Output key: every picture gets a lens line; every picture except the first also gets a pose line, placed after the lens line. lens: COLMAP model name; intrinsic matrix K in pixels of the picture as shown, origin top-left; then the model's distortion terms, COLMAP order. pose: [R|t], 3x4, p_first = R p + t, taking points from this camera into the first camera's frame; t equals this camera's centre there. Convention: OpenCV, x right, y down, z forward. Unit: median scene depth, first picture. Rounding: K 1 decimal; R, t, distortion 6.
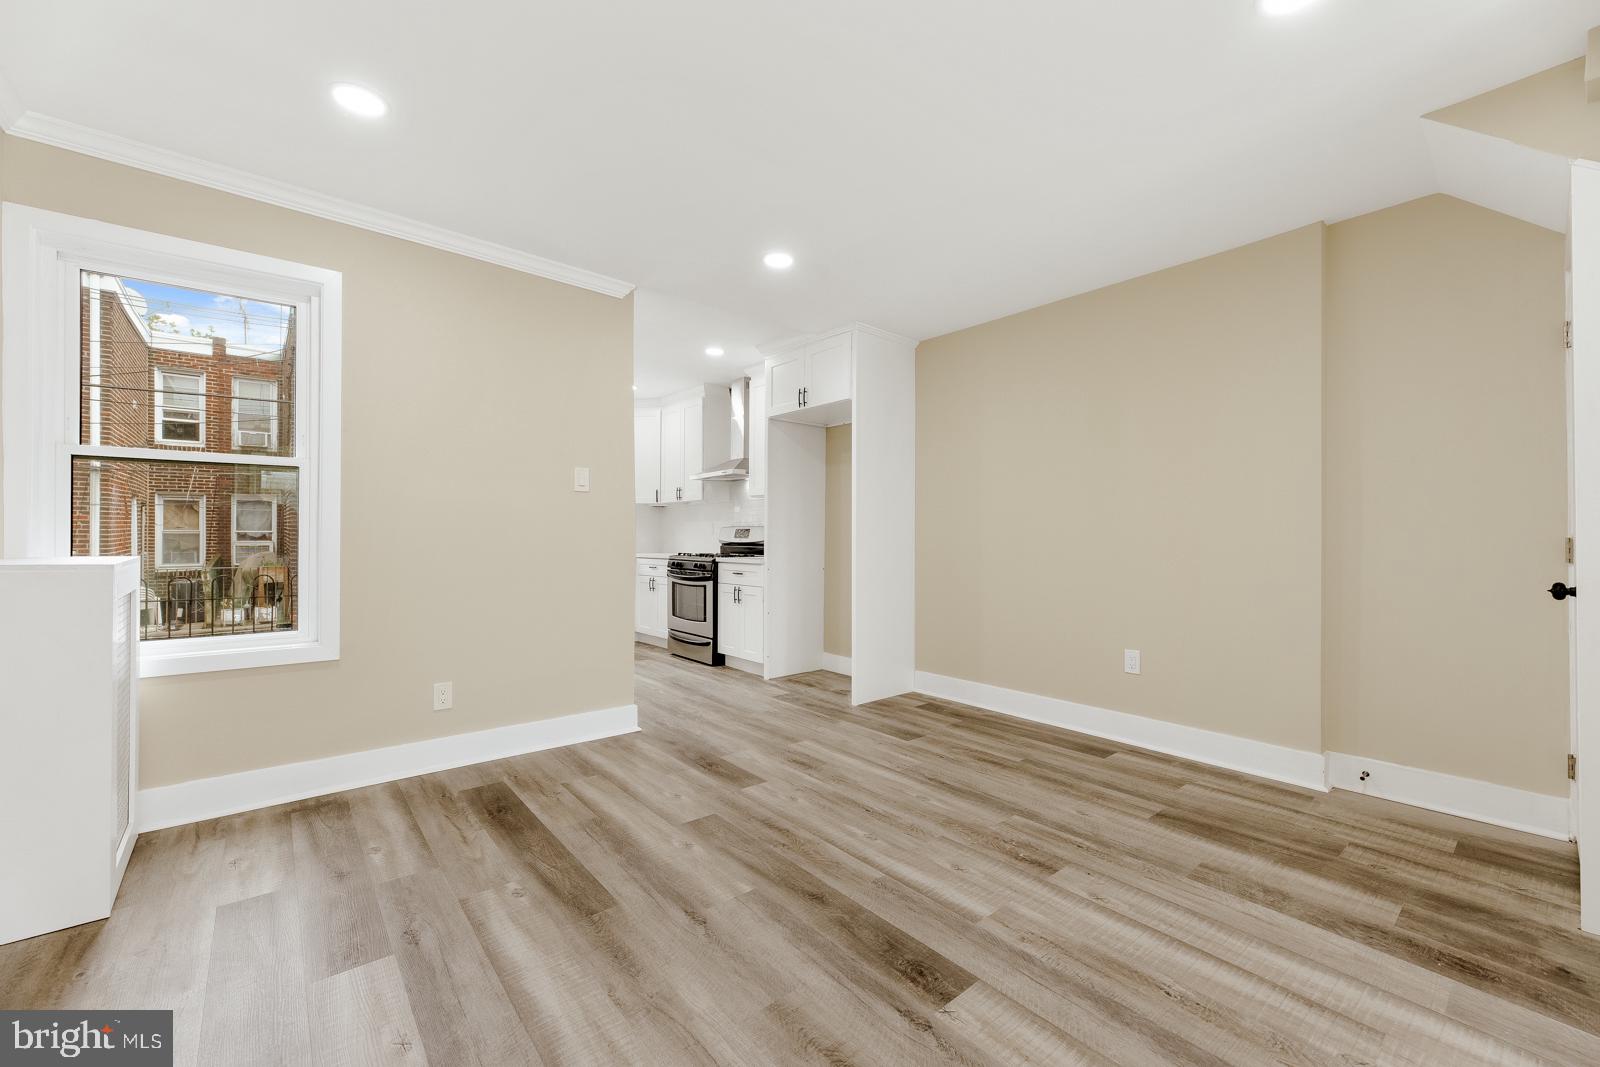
lens RADIAL K [[658.5, 0, 801.6], [0, 658.5, 537.1], [0, 0, 1]] dist [0.004958, 0.000099]
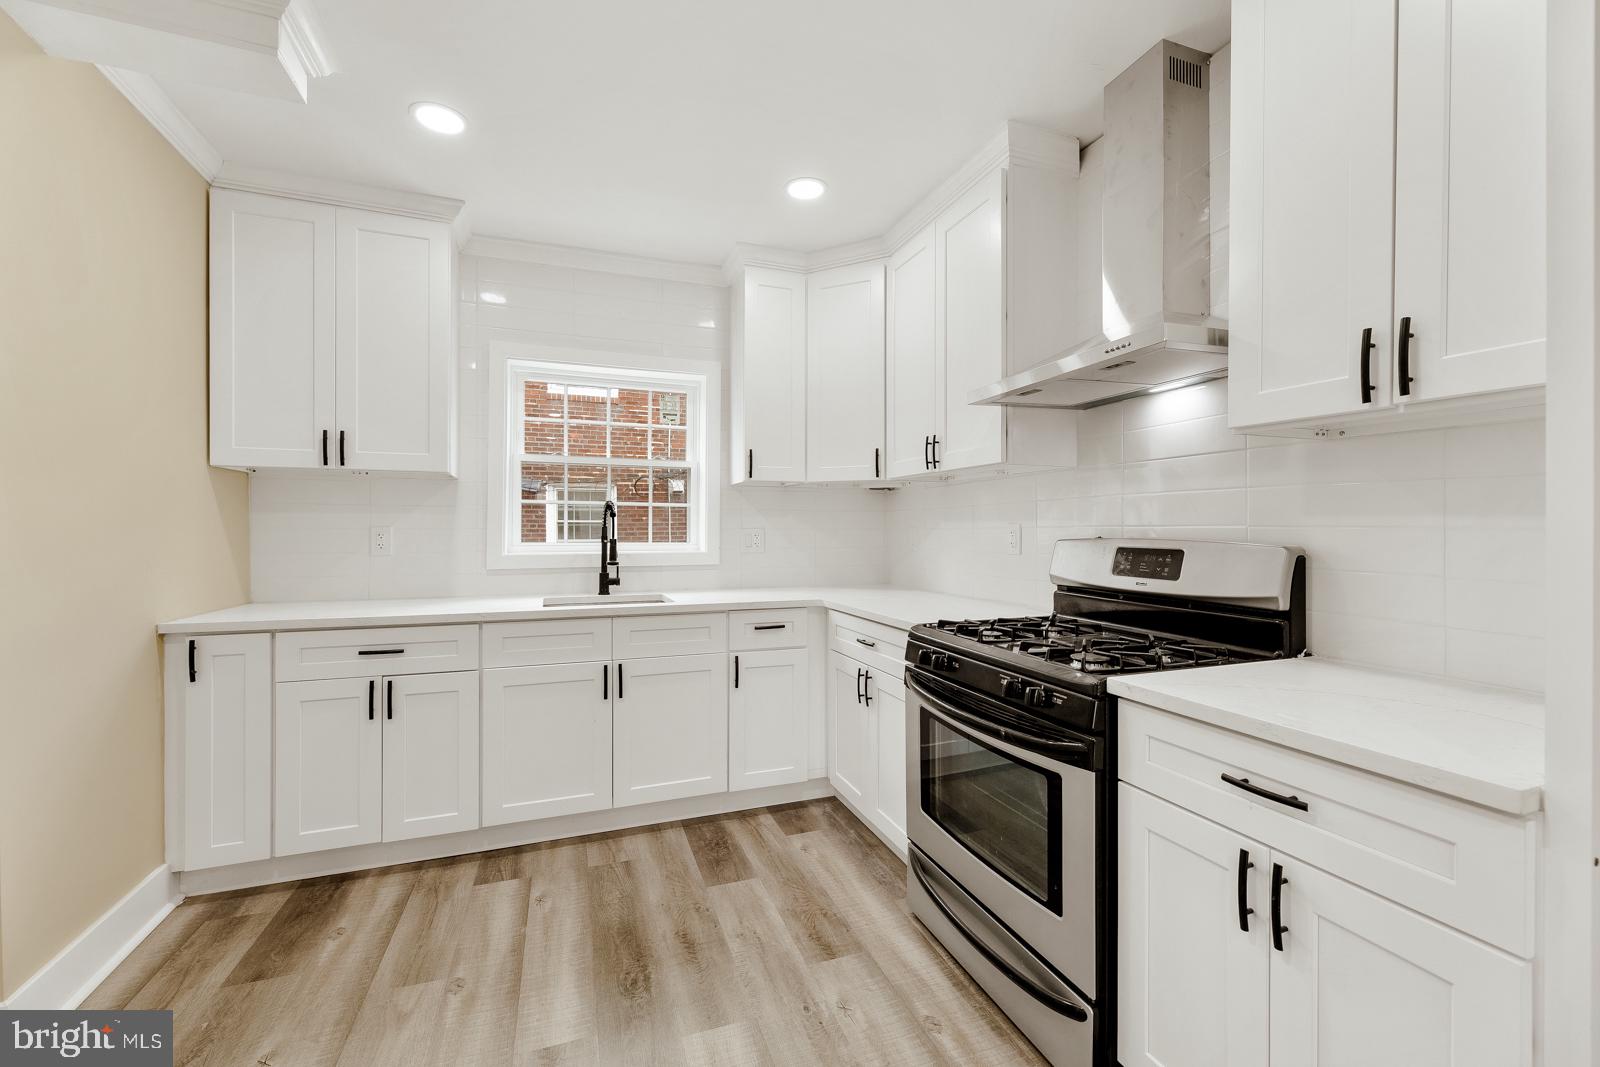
lens RADIAL K [[658.5, 0, 790.2], [0, 658.5, 533.1], [0, 0, 1]] dist [0.004958, 0.000099]
pose [[0.937967, -0.002801, -0.346713, -0.200733], [0.006566, 0.999932, 0.009685, -0.033913], [0.346662, -0.011361, 0.937921, 0.934707]]
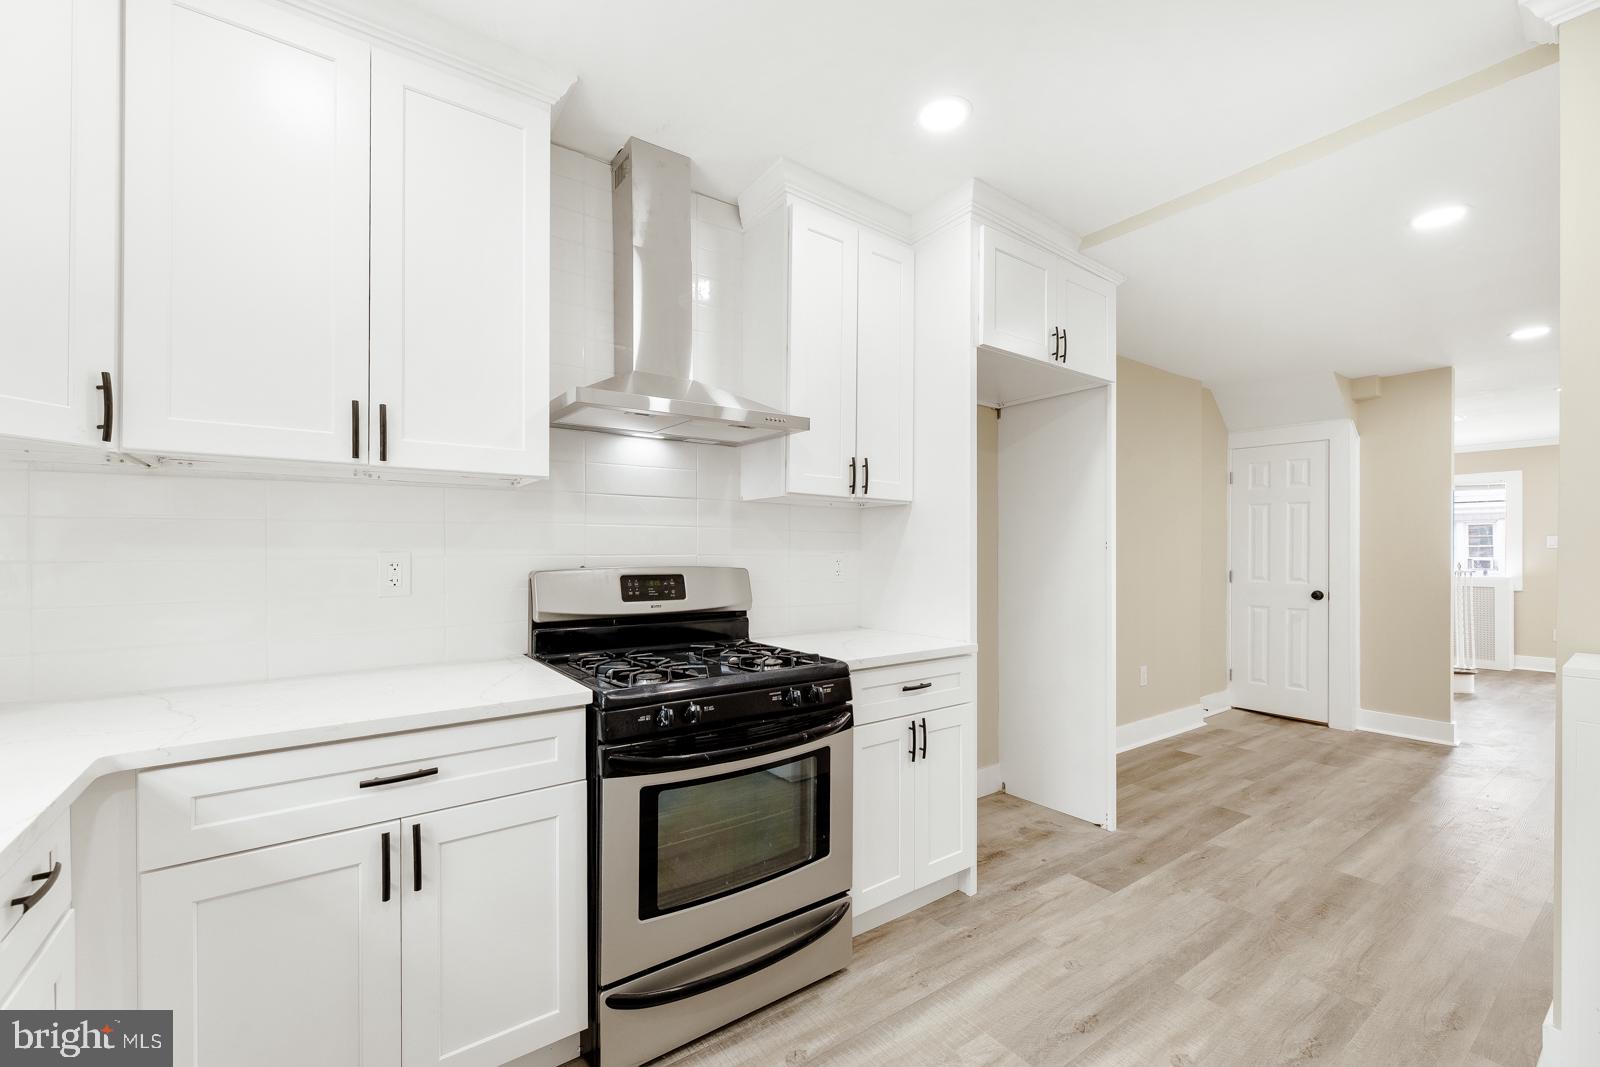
lens RADIAL K [[658.5, 0, 809.1], [0, 658.5, 556.6], [0, 0, 1]] dist [0.004958, 0.000099]
pose [[0.062440, -0.009385, 0.998005, -0.629054], [-0.000637, 0.999955, 0.009443, -0.036654], [-0.998049, -0.001226, 0.062431, 1.284900]]
